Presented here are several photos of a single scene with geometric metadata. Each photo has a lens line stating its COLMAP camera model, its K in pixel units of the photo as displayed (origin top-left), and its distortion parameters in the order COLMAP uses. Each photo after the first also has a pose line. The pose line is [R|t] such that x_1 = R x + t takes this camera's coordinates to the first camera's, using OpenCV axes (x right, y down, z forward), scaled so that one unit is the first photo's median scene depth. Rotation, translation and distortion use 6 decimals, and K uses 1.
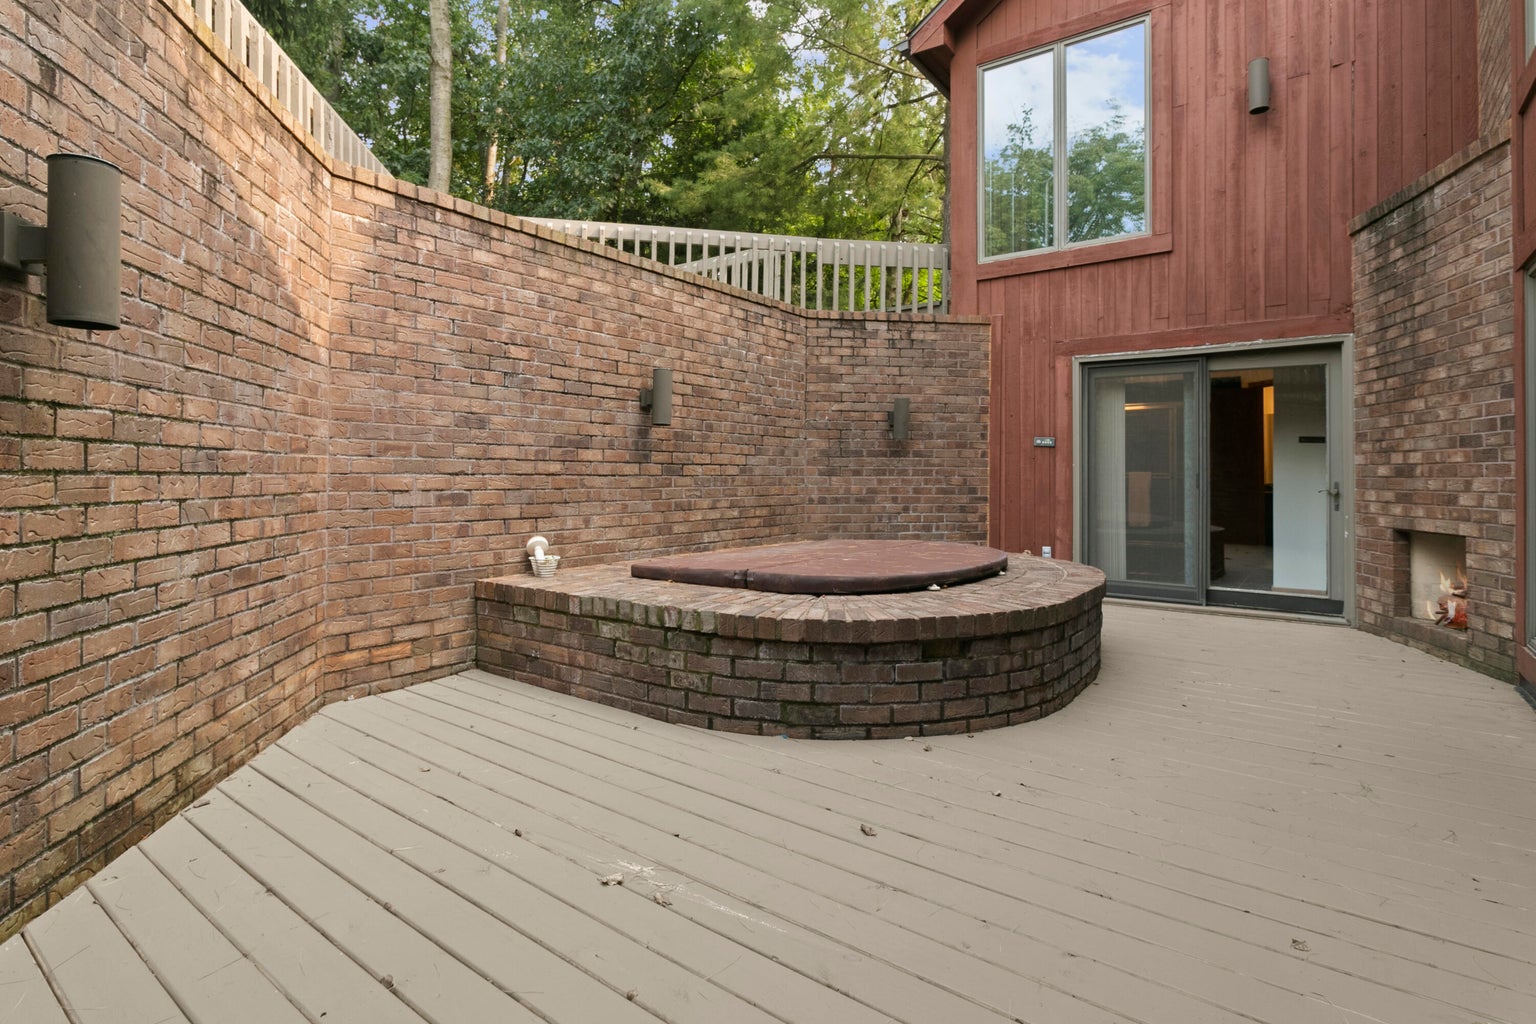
lens RADIAL K [[781.5, 0, 735.2], [0, 781.5, 471.0], [0, 0, 1]] dist [0.001482, -0.001541]
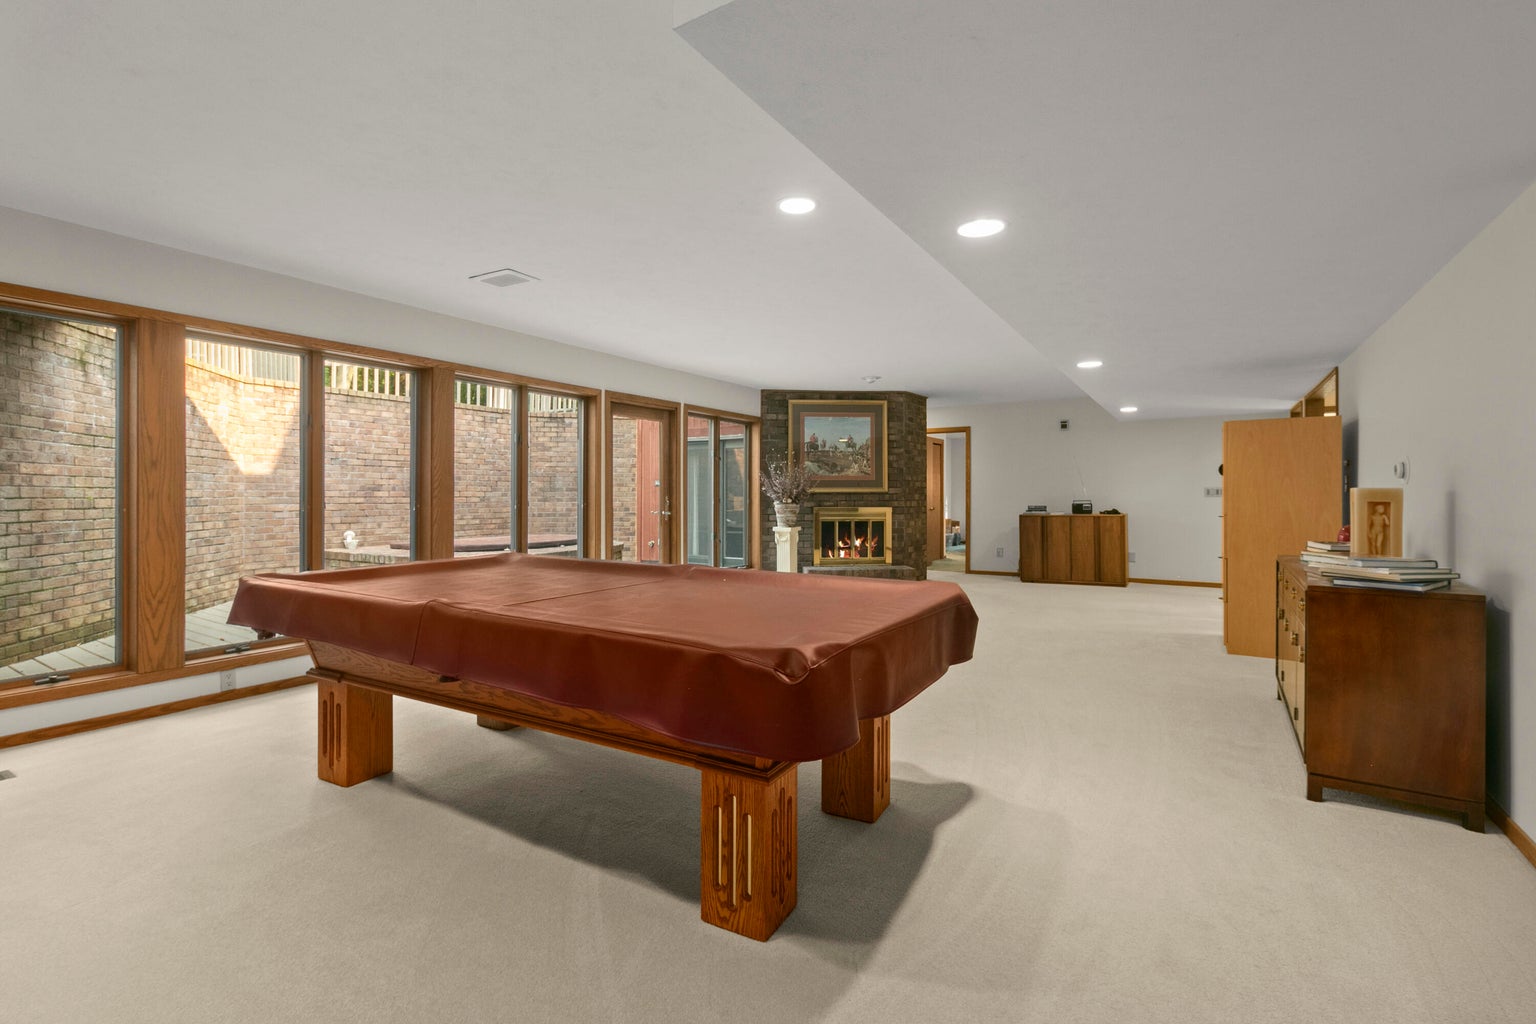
lens RADIAL K [[721.0, 0, 758.6], [0, 721.0, 502.3], [0, 0, 1]] dist [-0.002379, 0.001866]
pose [[0.996449, -0.005282, 0.084037, 0.641441], [0.003949, 0.999864, 0.016014, -0.023871], [-0.084110, -0.015626, 0.996334, -0.992703]]
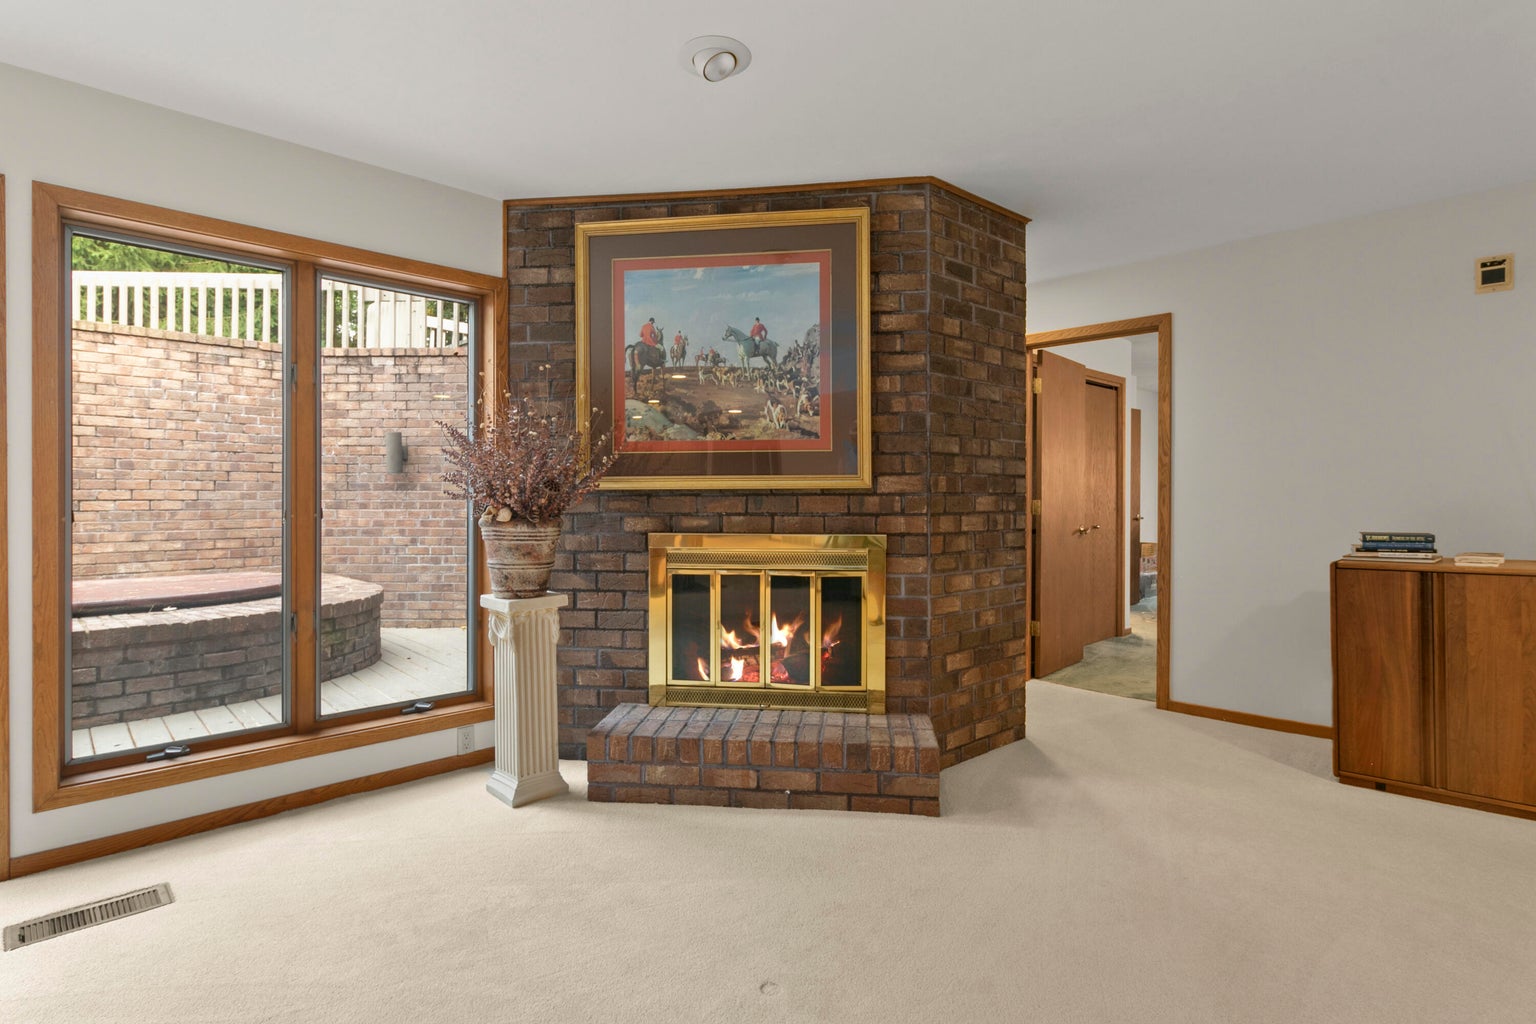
lens RADIAL K [[781.5, 0, 762.1], [0, 781.5, 508.7], [0, 0, 1]] dist [0.001482, -0.001541]
pose [[0.985893, -0.000663, -0.167375, 1.121940], [0.003828, 0.999820, 0.018590, -0.014811], [0.167332, -0.018968, 0.985718, 0.102238]]
